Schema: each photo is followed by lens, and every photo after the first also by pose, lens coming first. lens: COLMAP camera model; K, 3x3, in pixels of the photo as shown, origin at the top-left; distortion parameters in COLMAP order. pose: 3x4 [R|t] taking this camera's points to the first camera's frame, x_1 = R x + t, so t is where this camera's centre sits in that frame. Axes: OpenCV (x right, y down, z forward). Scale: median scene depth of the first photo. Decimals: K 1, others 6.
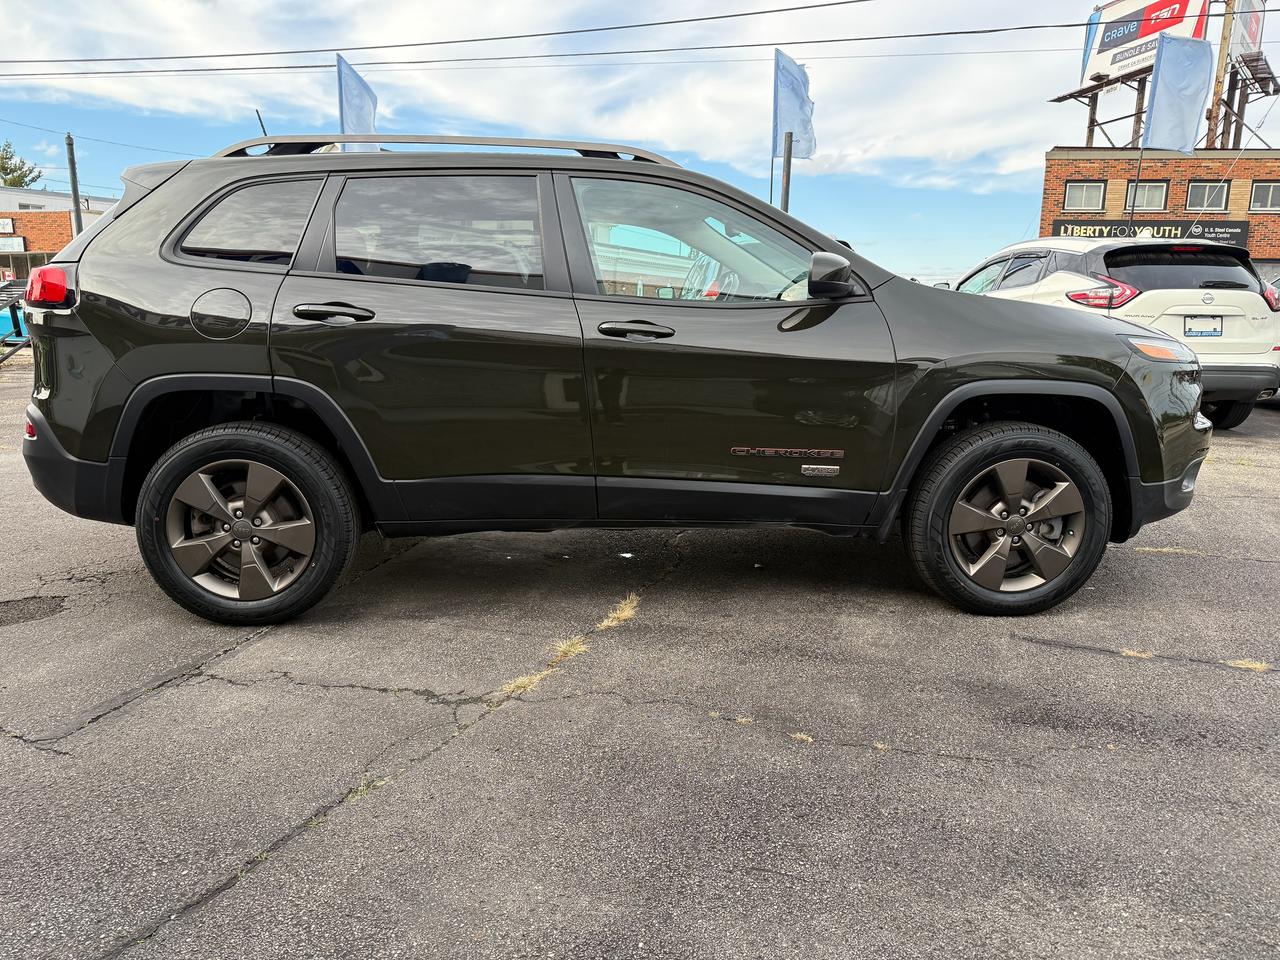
lens RADIAL K [[935.1, 0, 640.0], [0, 935.1, 480.0], [0, 0, 1]] dist [0.026159, -0.006608]
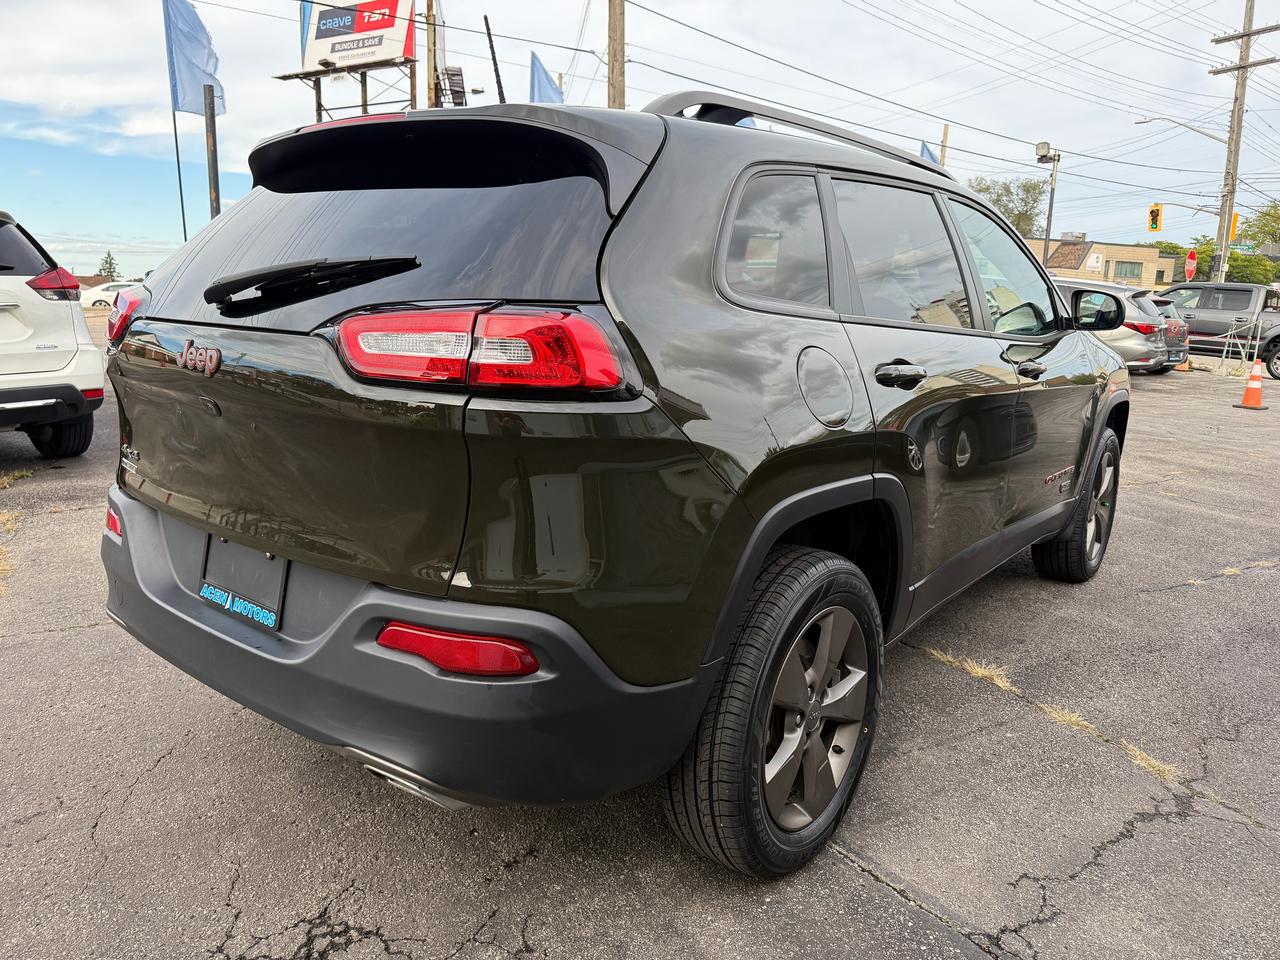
lens RADIAL K [[931.1, 0, 640.0], [0, 931.1, 480.0], [0, 0, 1]] dist [0.003244, -0.007454]
pose [[0.650518, -0.149845, 0.744562, -0.116923], [0.125975, 0.988052, 0.088786, -0.021958], [-0.748970, 0.036039, 0.661623, 0.081336]]
